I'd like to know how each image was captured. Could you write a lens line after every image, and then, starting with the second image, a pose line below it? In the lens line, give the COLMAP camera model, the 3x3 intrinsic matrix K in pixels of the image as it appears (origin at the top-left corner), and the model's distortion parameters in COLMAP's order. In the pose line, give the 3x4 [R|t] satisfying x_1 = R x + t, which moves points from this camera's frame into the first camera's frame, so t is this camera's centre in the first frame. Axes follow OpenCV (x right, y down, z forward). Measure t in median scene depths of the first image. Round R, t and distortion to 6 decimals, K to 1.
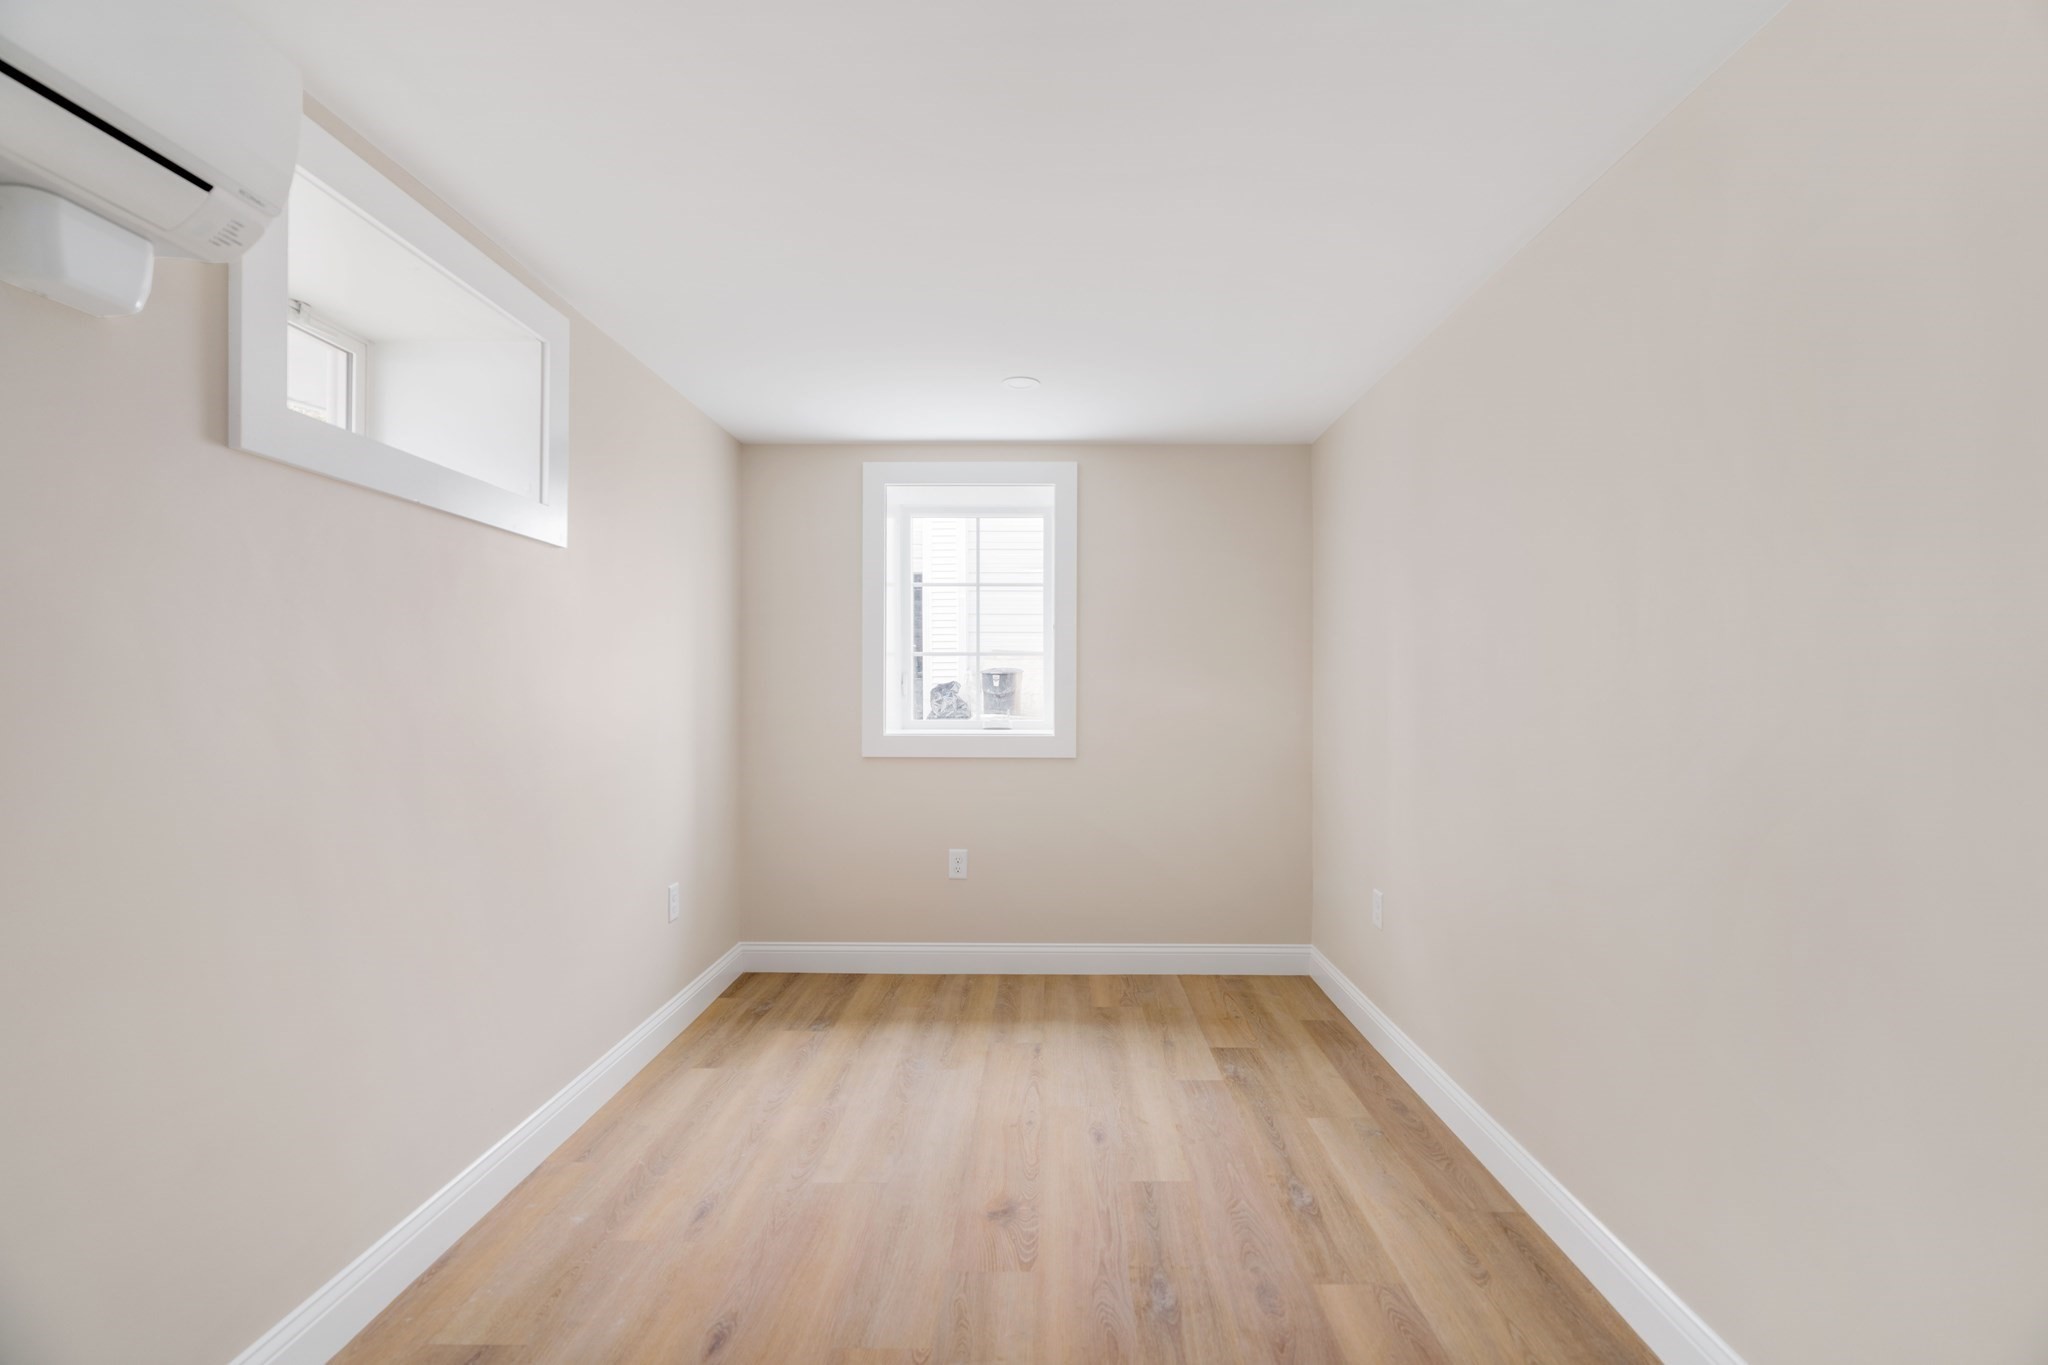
lens RADIAL K [[927.7, 0, 1036.5], [0, 927.7, 696.5], [0, 0, 1]] dist [-0.002759, 0.000516]
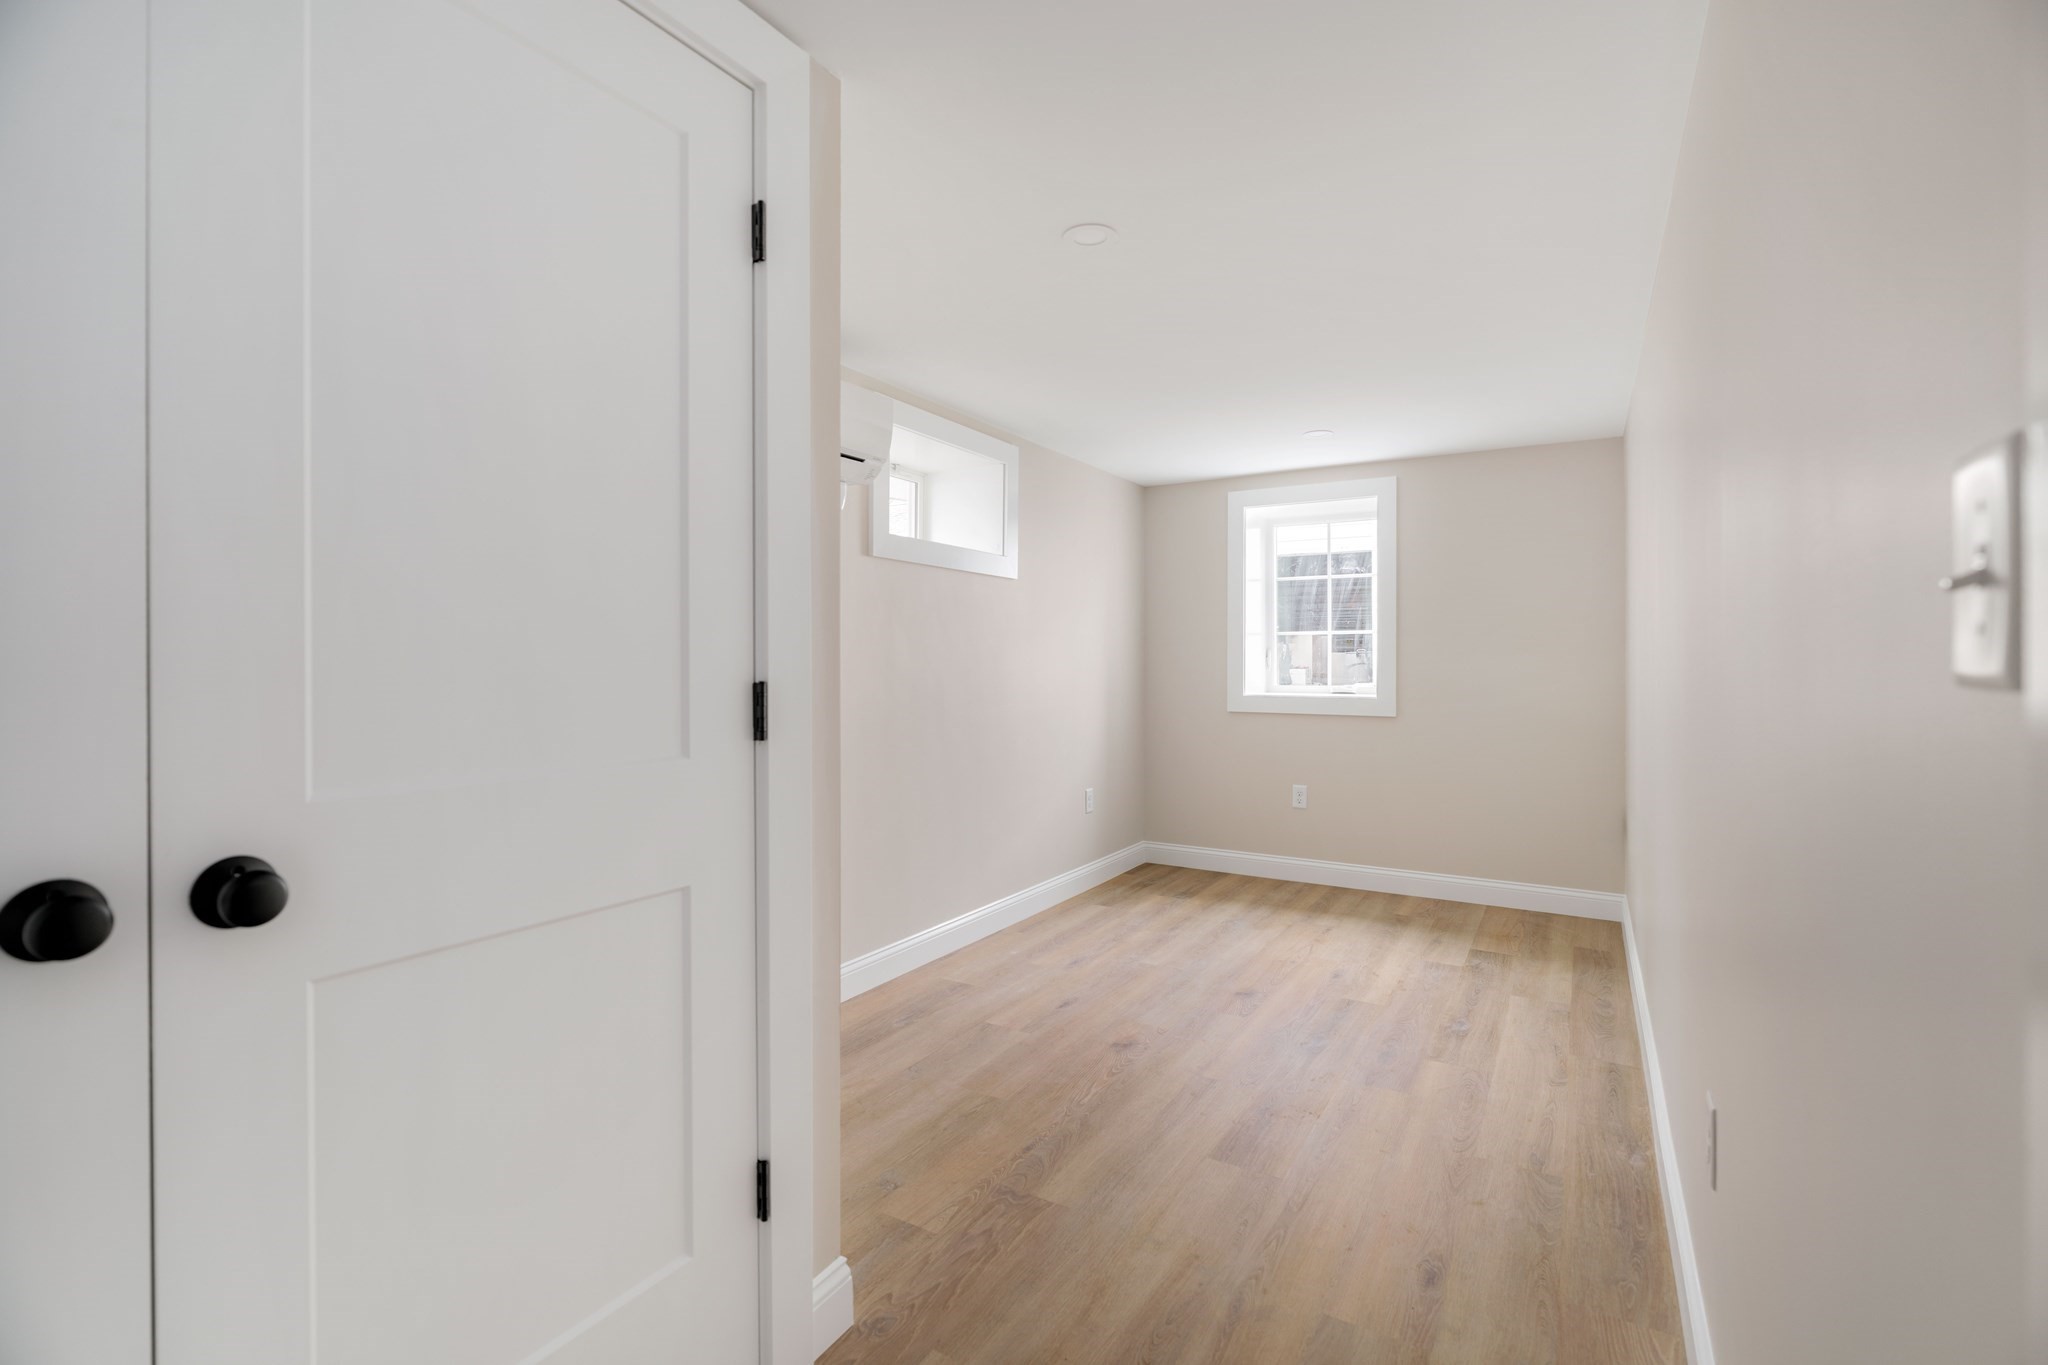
lens RADIAL K [[927.7, 0, 1021.0], [0, 927.7, 672.0], [0, 0, 1]] dist [-0.002759, 0.000516]
pose [[0.854566, 0.006740, -0.519299, 0.333009], [-0.005149, 0.999977, 0.004505, 0.004883], [0.519317, -0.001176, 0.854581, -0.396944]]
